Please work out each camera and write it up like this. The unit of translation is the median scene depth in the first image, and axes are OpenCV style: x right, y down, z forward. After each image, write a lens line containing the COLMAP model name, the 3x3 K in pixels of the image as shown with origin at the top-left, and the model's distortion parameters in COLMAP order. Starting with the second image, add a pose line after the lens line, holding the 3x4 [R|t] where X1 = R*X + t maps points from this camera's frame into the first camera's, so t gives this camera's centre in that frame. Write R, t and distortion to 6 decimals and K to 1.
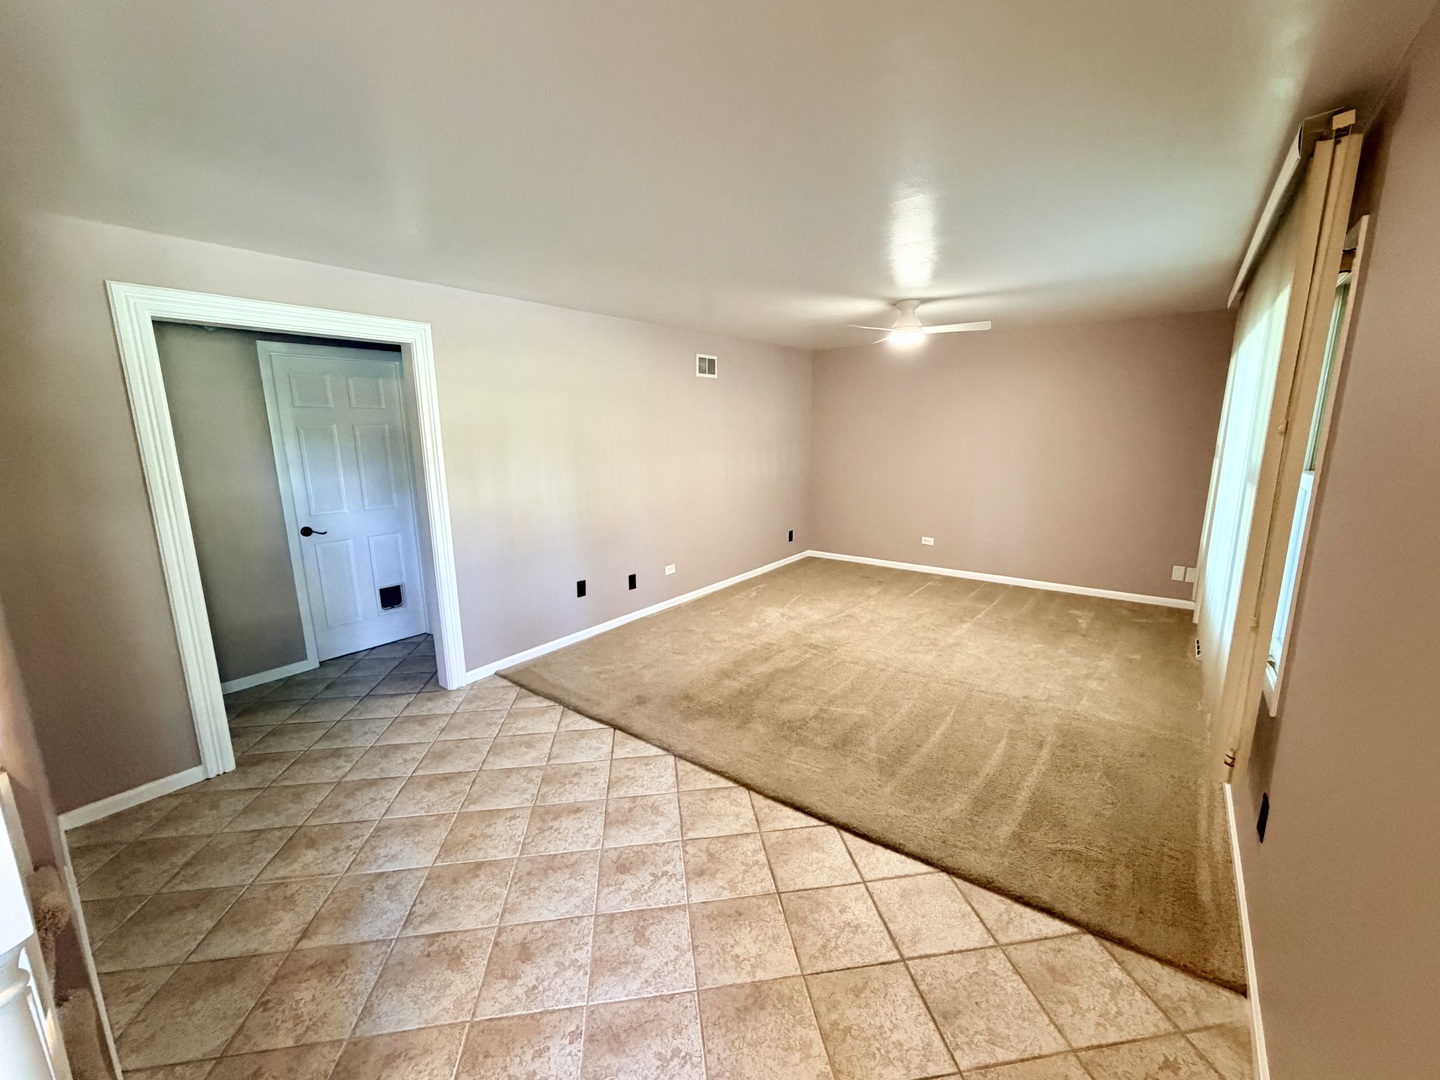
lens RADIAL K [[575.2, 0, 718.0], [0, 575.2, 543.2], [0, 0, 1]] dist [0.000135, -0.000106]
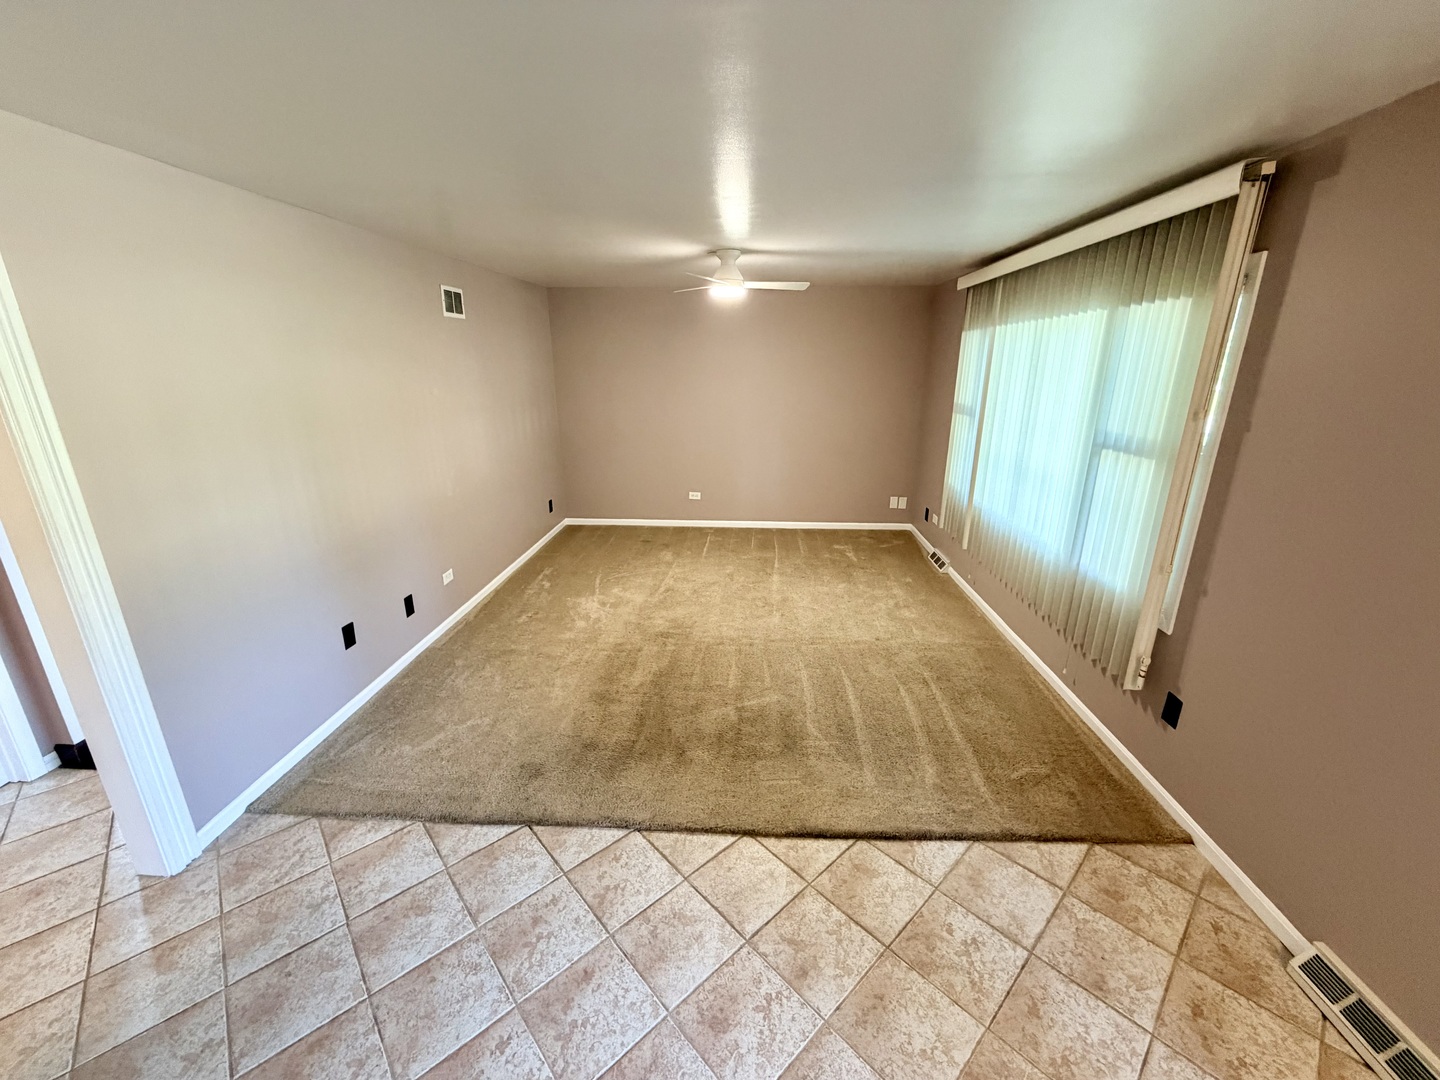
lens RADIAL K [[575.2, 0, 718.2], [0, 575.2, 541.2], [0, 0, 1]] dist [0.000135, -0.000106]
pose [[0.822211, -0.157483, 0.546962, -0.365577], [0.101300, 0.986107, 0.131645, -0.119515], [-0.560095, -0.052833, 0.826742, 0.315377]]
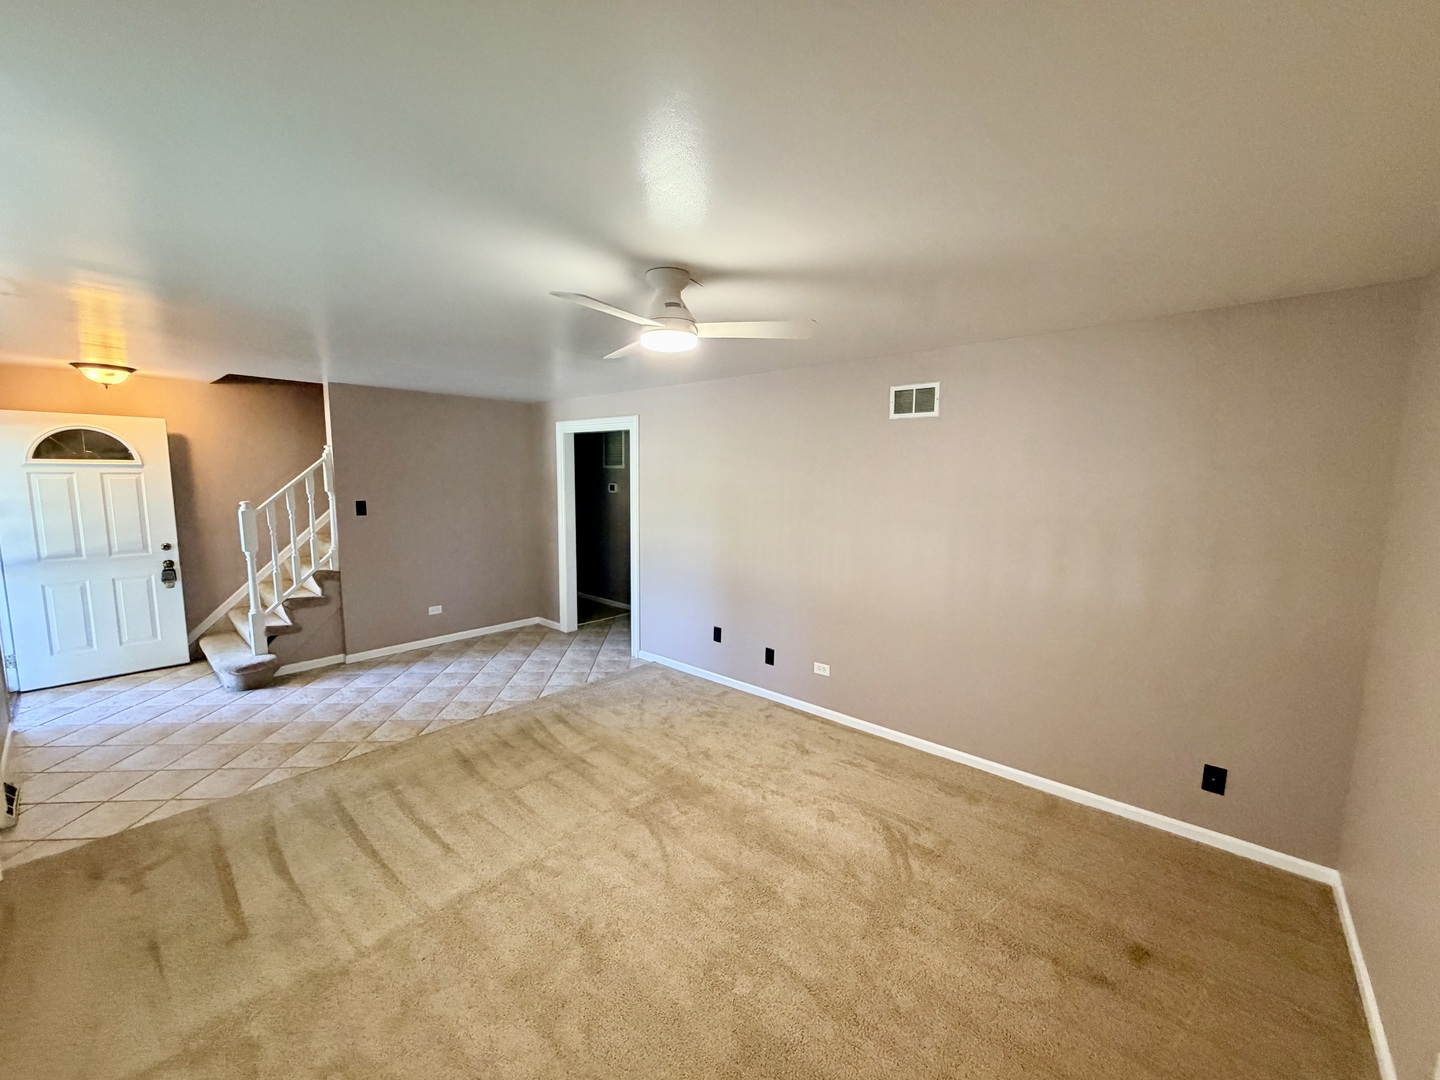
lens RADIAL K [[575.2, 0, 718.5], [0, 575.2, 541.8], [0, 0, 1]] dist [0.000135, -0.000106]
pose [[-0.066765, 0.132759, -0.988897, 1.240326], [-0.205500, 0.968030, 0.143832, -0.376668], [0.976377, 0.212821, -0.037348, 1.575909]]
